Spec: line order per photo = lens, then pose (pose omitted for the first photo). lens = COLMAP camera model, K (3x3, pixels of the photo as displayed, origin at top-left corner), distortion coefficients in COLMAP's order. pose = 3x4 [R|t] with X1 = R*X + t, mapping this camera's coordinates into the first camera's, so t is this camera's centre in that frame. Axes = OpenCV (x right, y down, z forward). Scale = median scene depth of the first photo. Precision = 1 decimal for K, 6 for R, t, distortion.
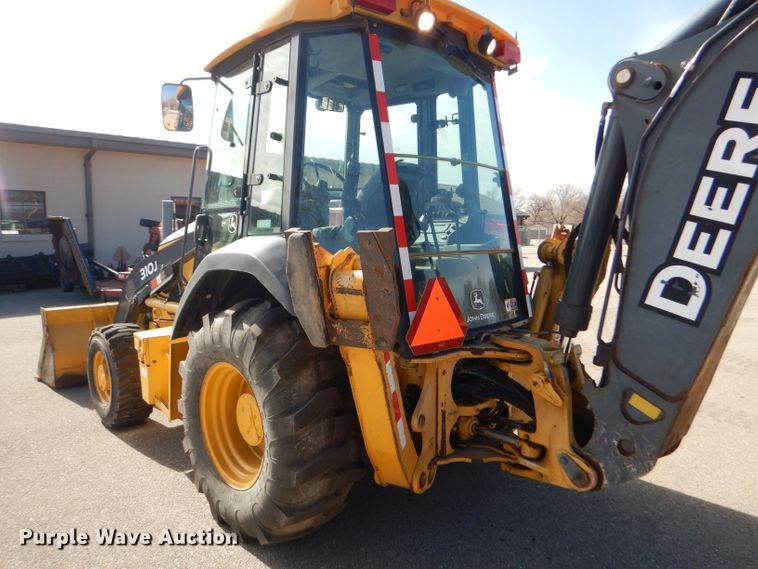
lens RADIAL K [[558.2, 0, 378.0], [0, 558.2, 287.1], [0, 0, 1]] dist [-0.023378, 0.017750]
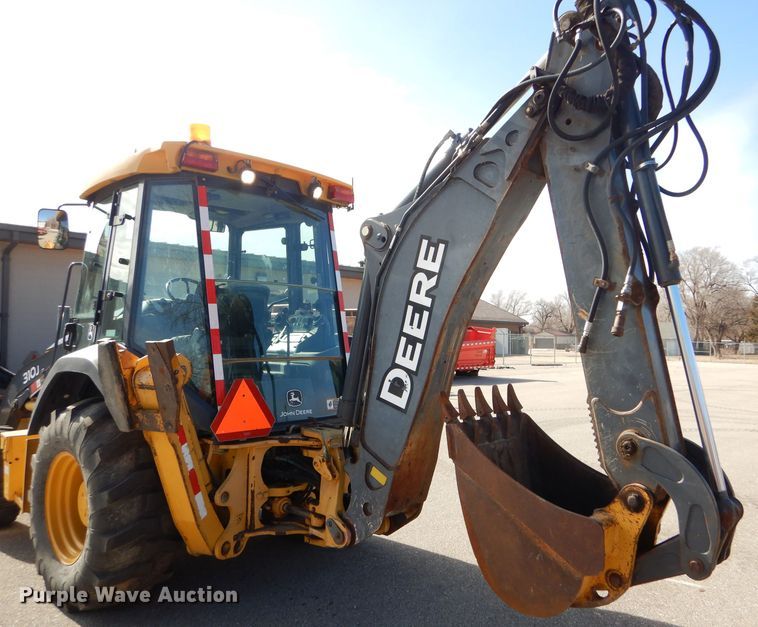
lens RADIAL K [[644.2, 0, 448.4], [0, 644.2, 321.8], [0, 0, 1]] dist [0.017134, -0.028615]
pose [[0.994006, 0.015408, 0.108235, 0.383515], [-0.001941, 0.992350, -0.123442, 0.032852], [-0.109309, 0.122492, 0.986432, -0.463154]]
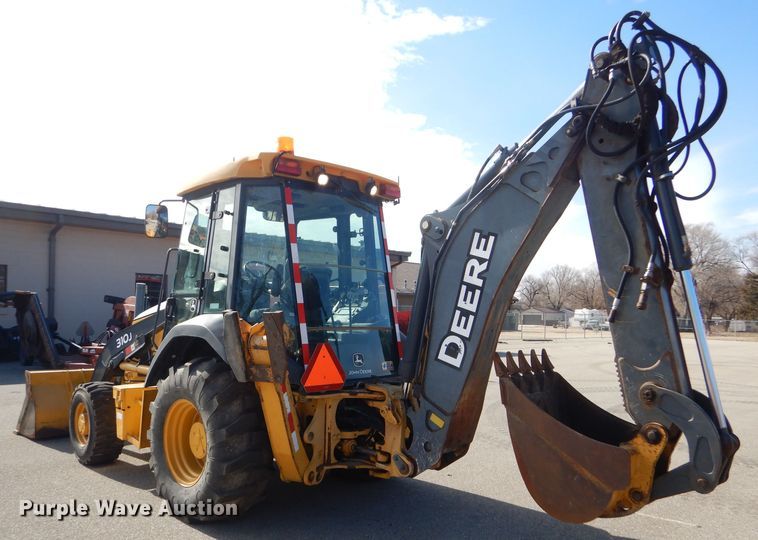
lens RADIAL K [[629.7, 0, 388.0], [0, 629.7, 313.1], [0, 0, 1]] dist [0.021810, -0.030207]
pose [[0.999179, 0.019360, 0.035599, 0.211011], [-0.015767, 0.995004, -0.098584, 0.067870], [-0.037329, 0.097942, 0.994492, -0.727870]]
